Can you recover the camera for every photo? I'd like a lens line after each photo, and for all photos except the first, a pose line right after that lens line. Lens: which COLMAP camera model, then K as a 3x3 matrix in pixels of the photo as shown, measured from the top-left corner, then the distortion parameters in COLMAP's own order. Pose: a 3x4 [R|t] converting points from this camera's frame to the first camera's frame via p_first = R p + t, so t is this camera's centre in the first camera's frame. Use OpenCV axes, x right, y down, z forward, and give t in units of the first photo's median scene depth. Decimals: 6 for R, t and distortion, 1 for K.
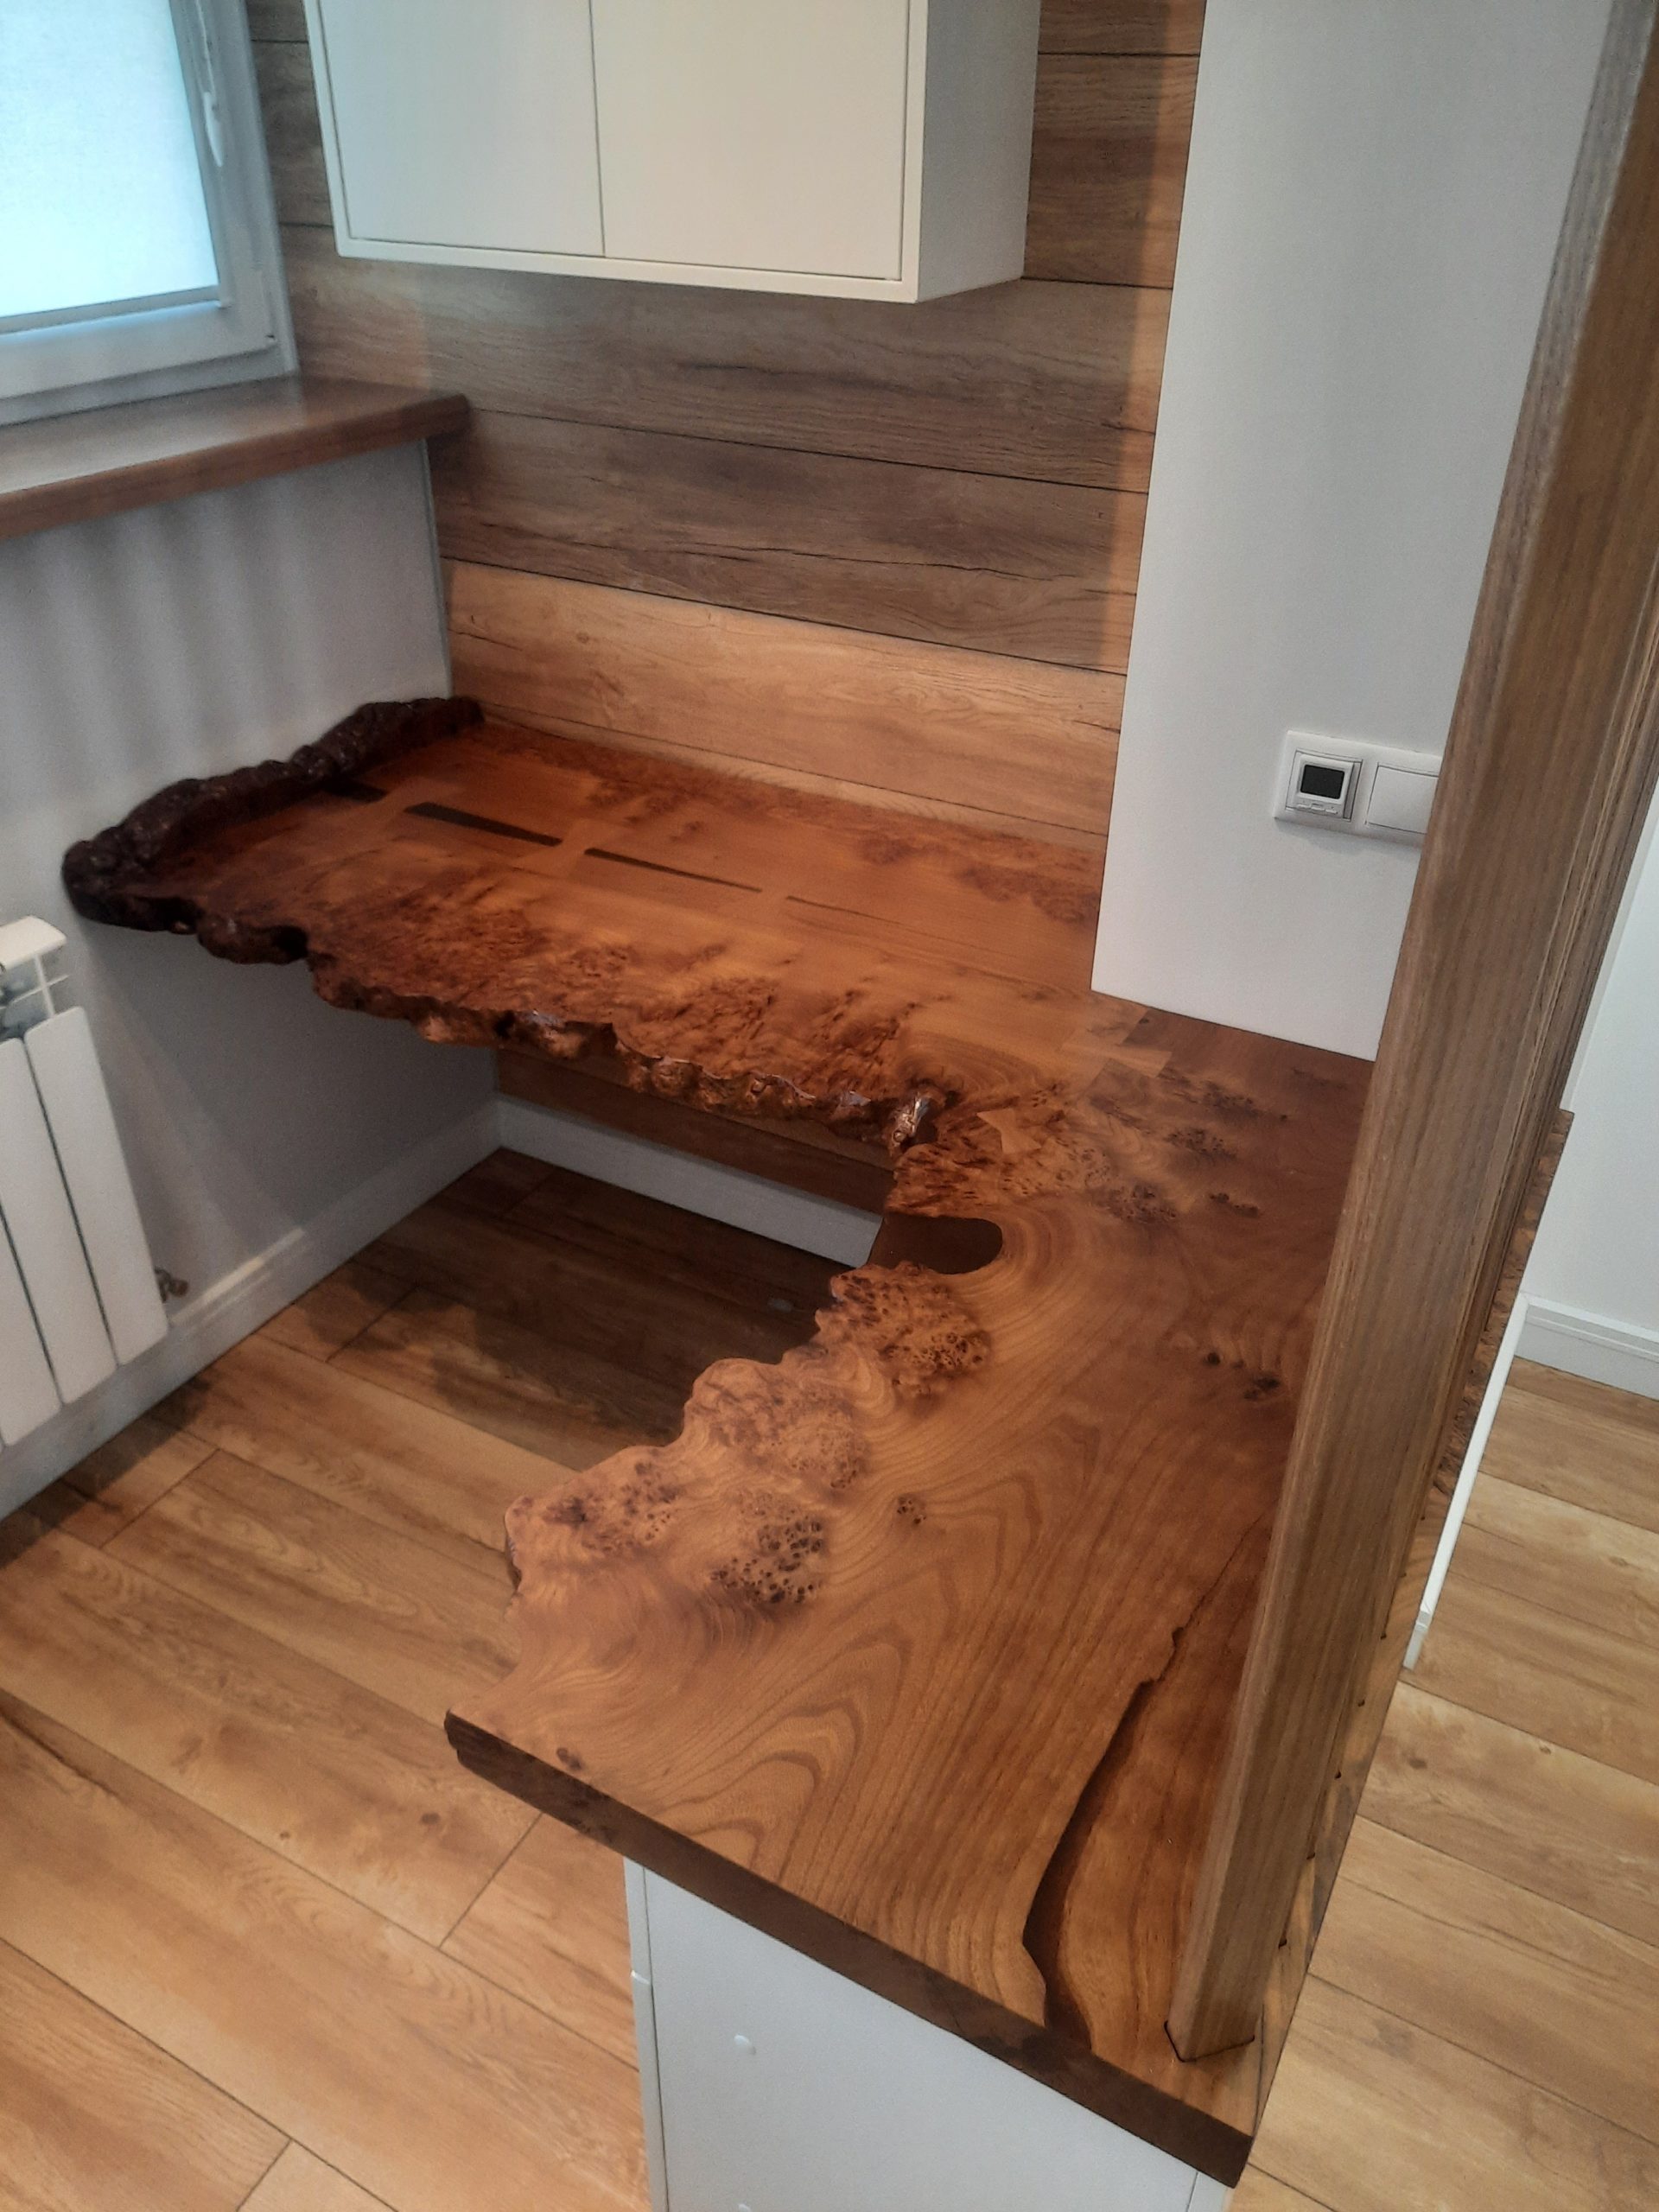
lens RADIAL K [[1623.7, 0, 832.3], [0, 1623.7, 1118.9], [0, 0, 1]] dist [0.037906, -0.020843]
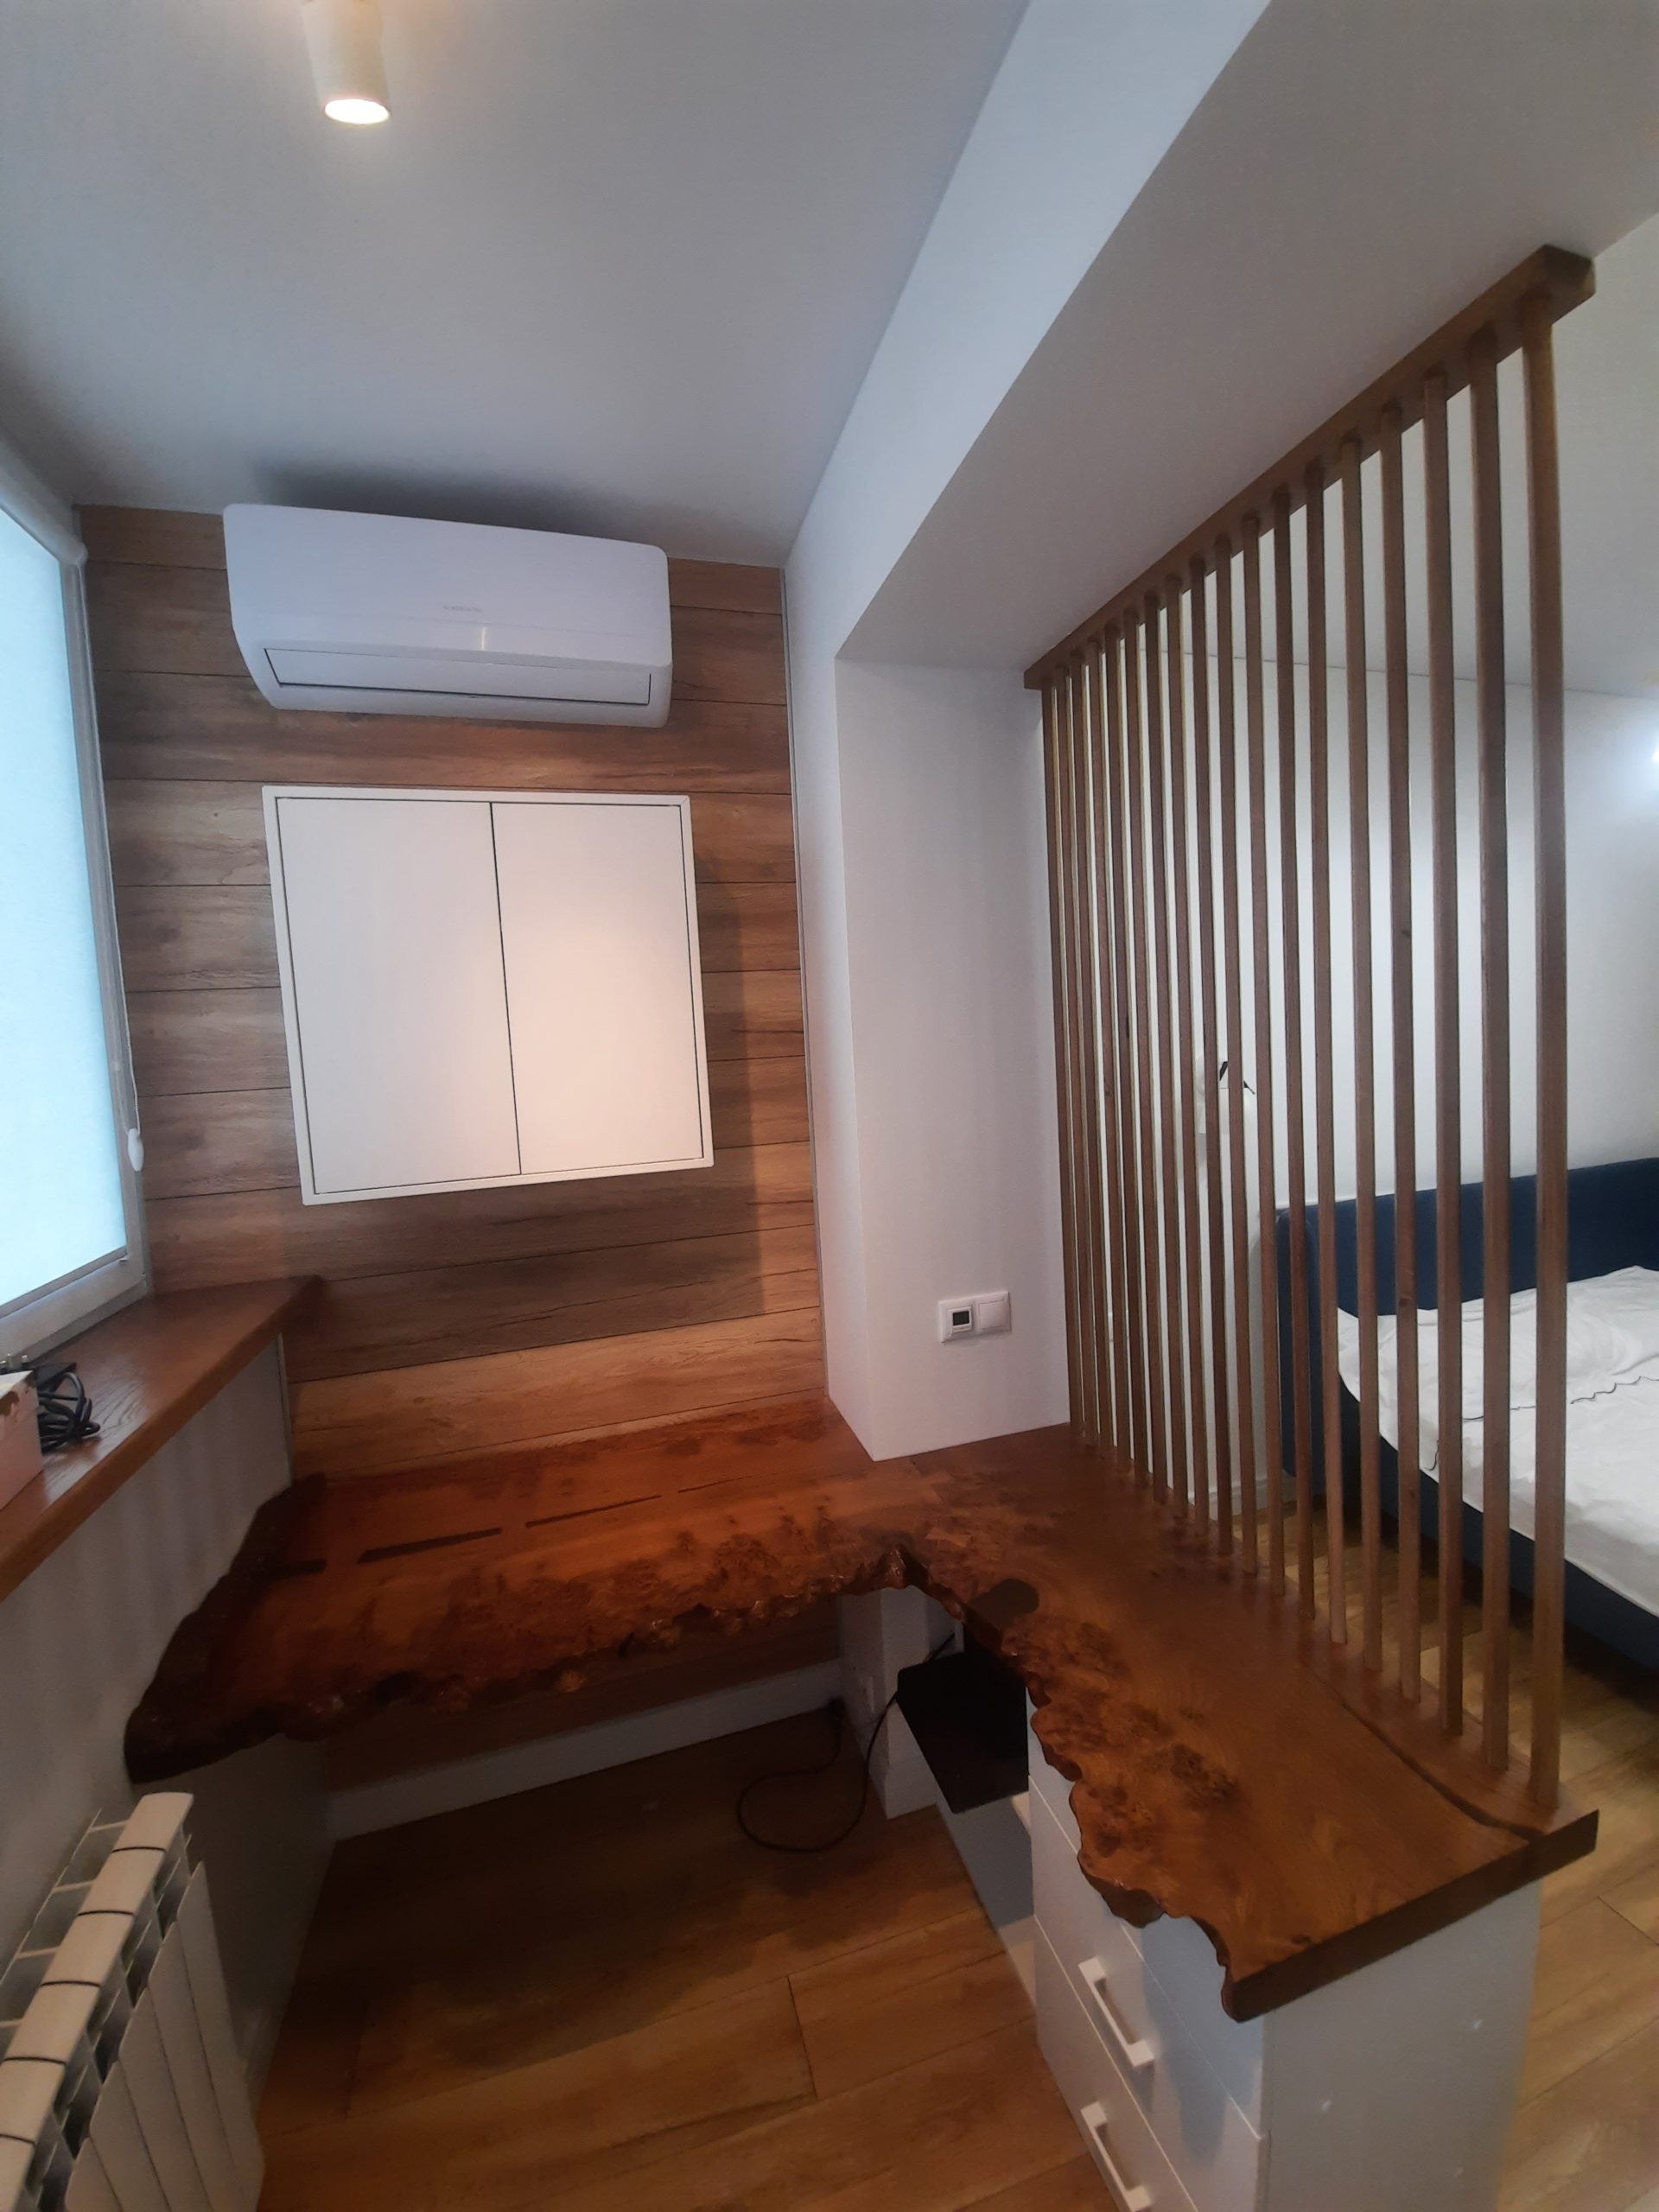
lens RADIAL K [[867.7, 0, 842.1], [0, 867.7, 1083.5], [0, 0, 1]] dist [-0.008516, -0.004944]
pose [[0.697712, -0.097656, 0.709691, -0.496335], [0.439333, 0.840829, -0.316216, -0.133662], [-0.565848, 0.532419, 0.629560, 0.124037]]
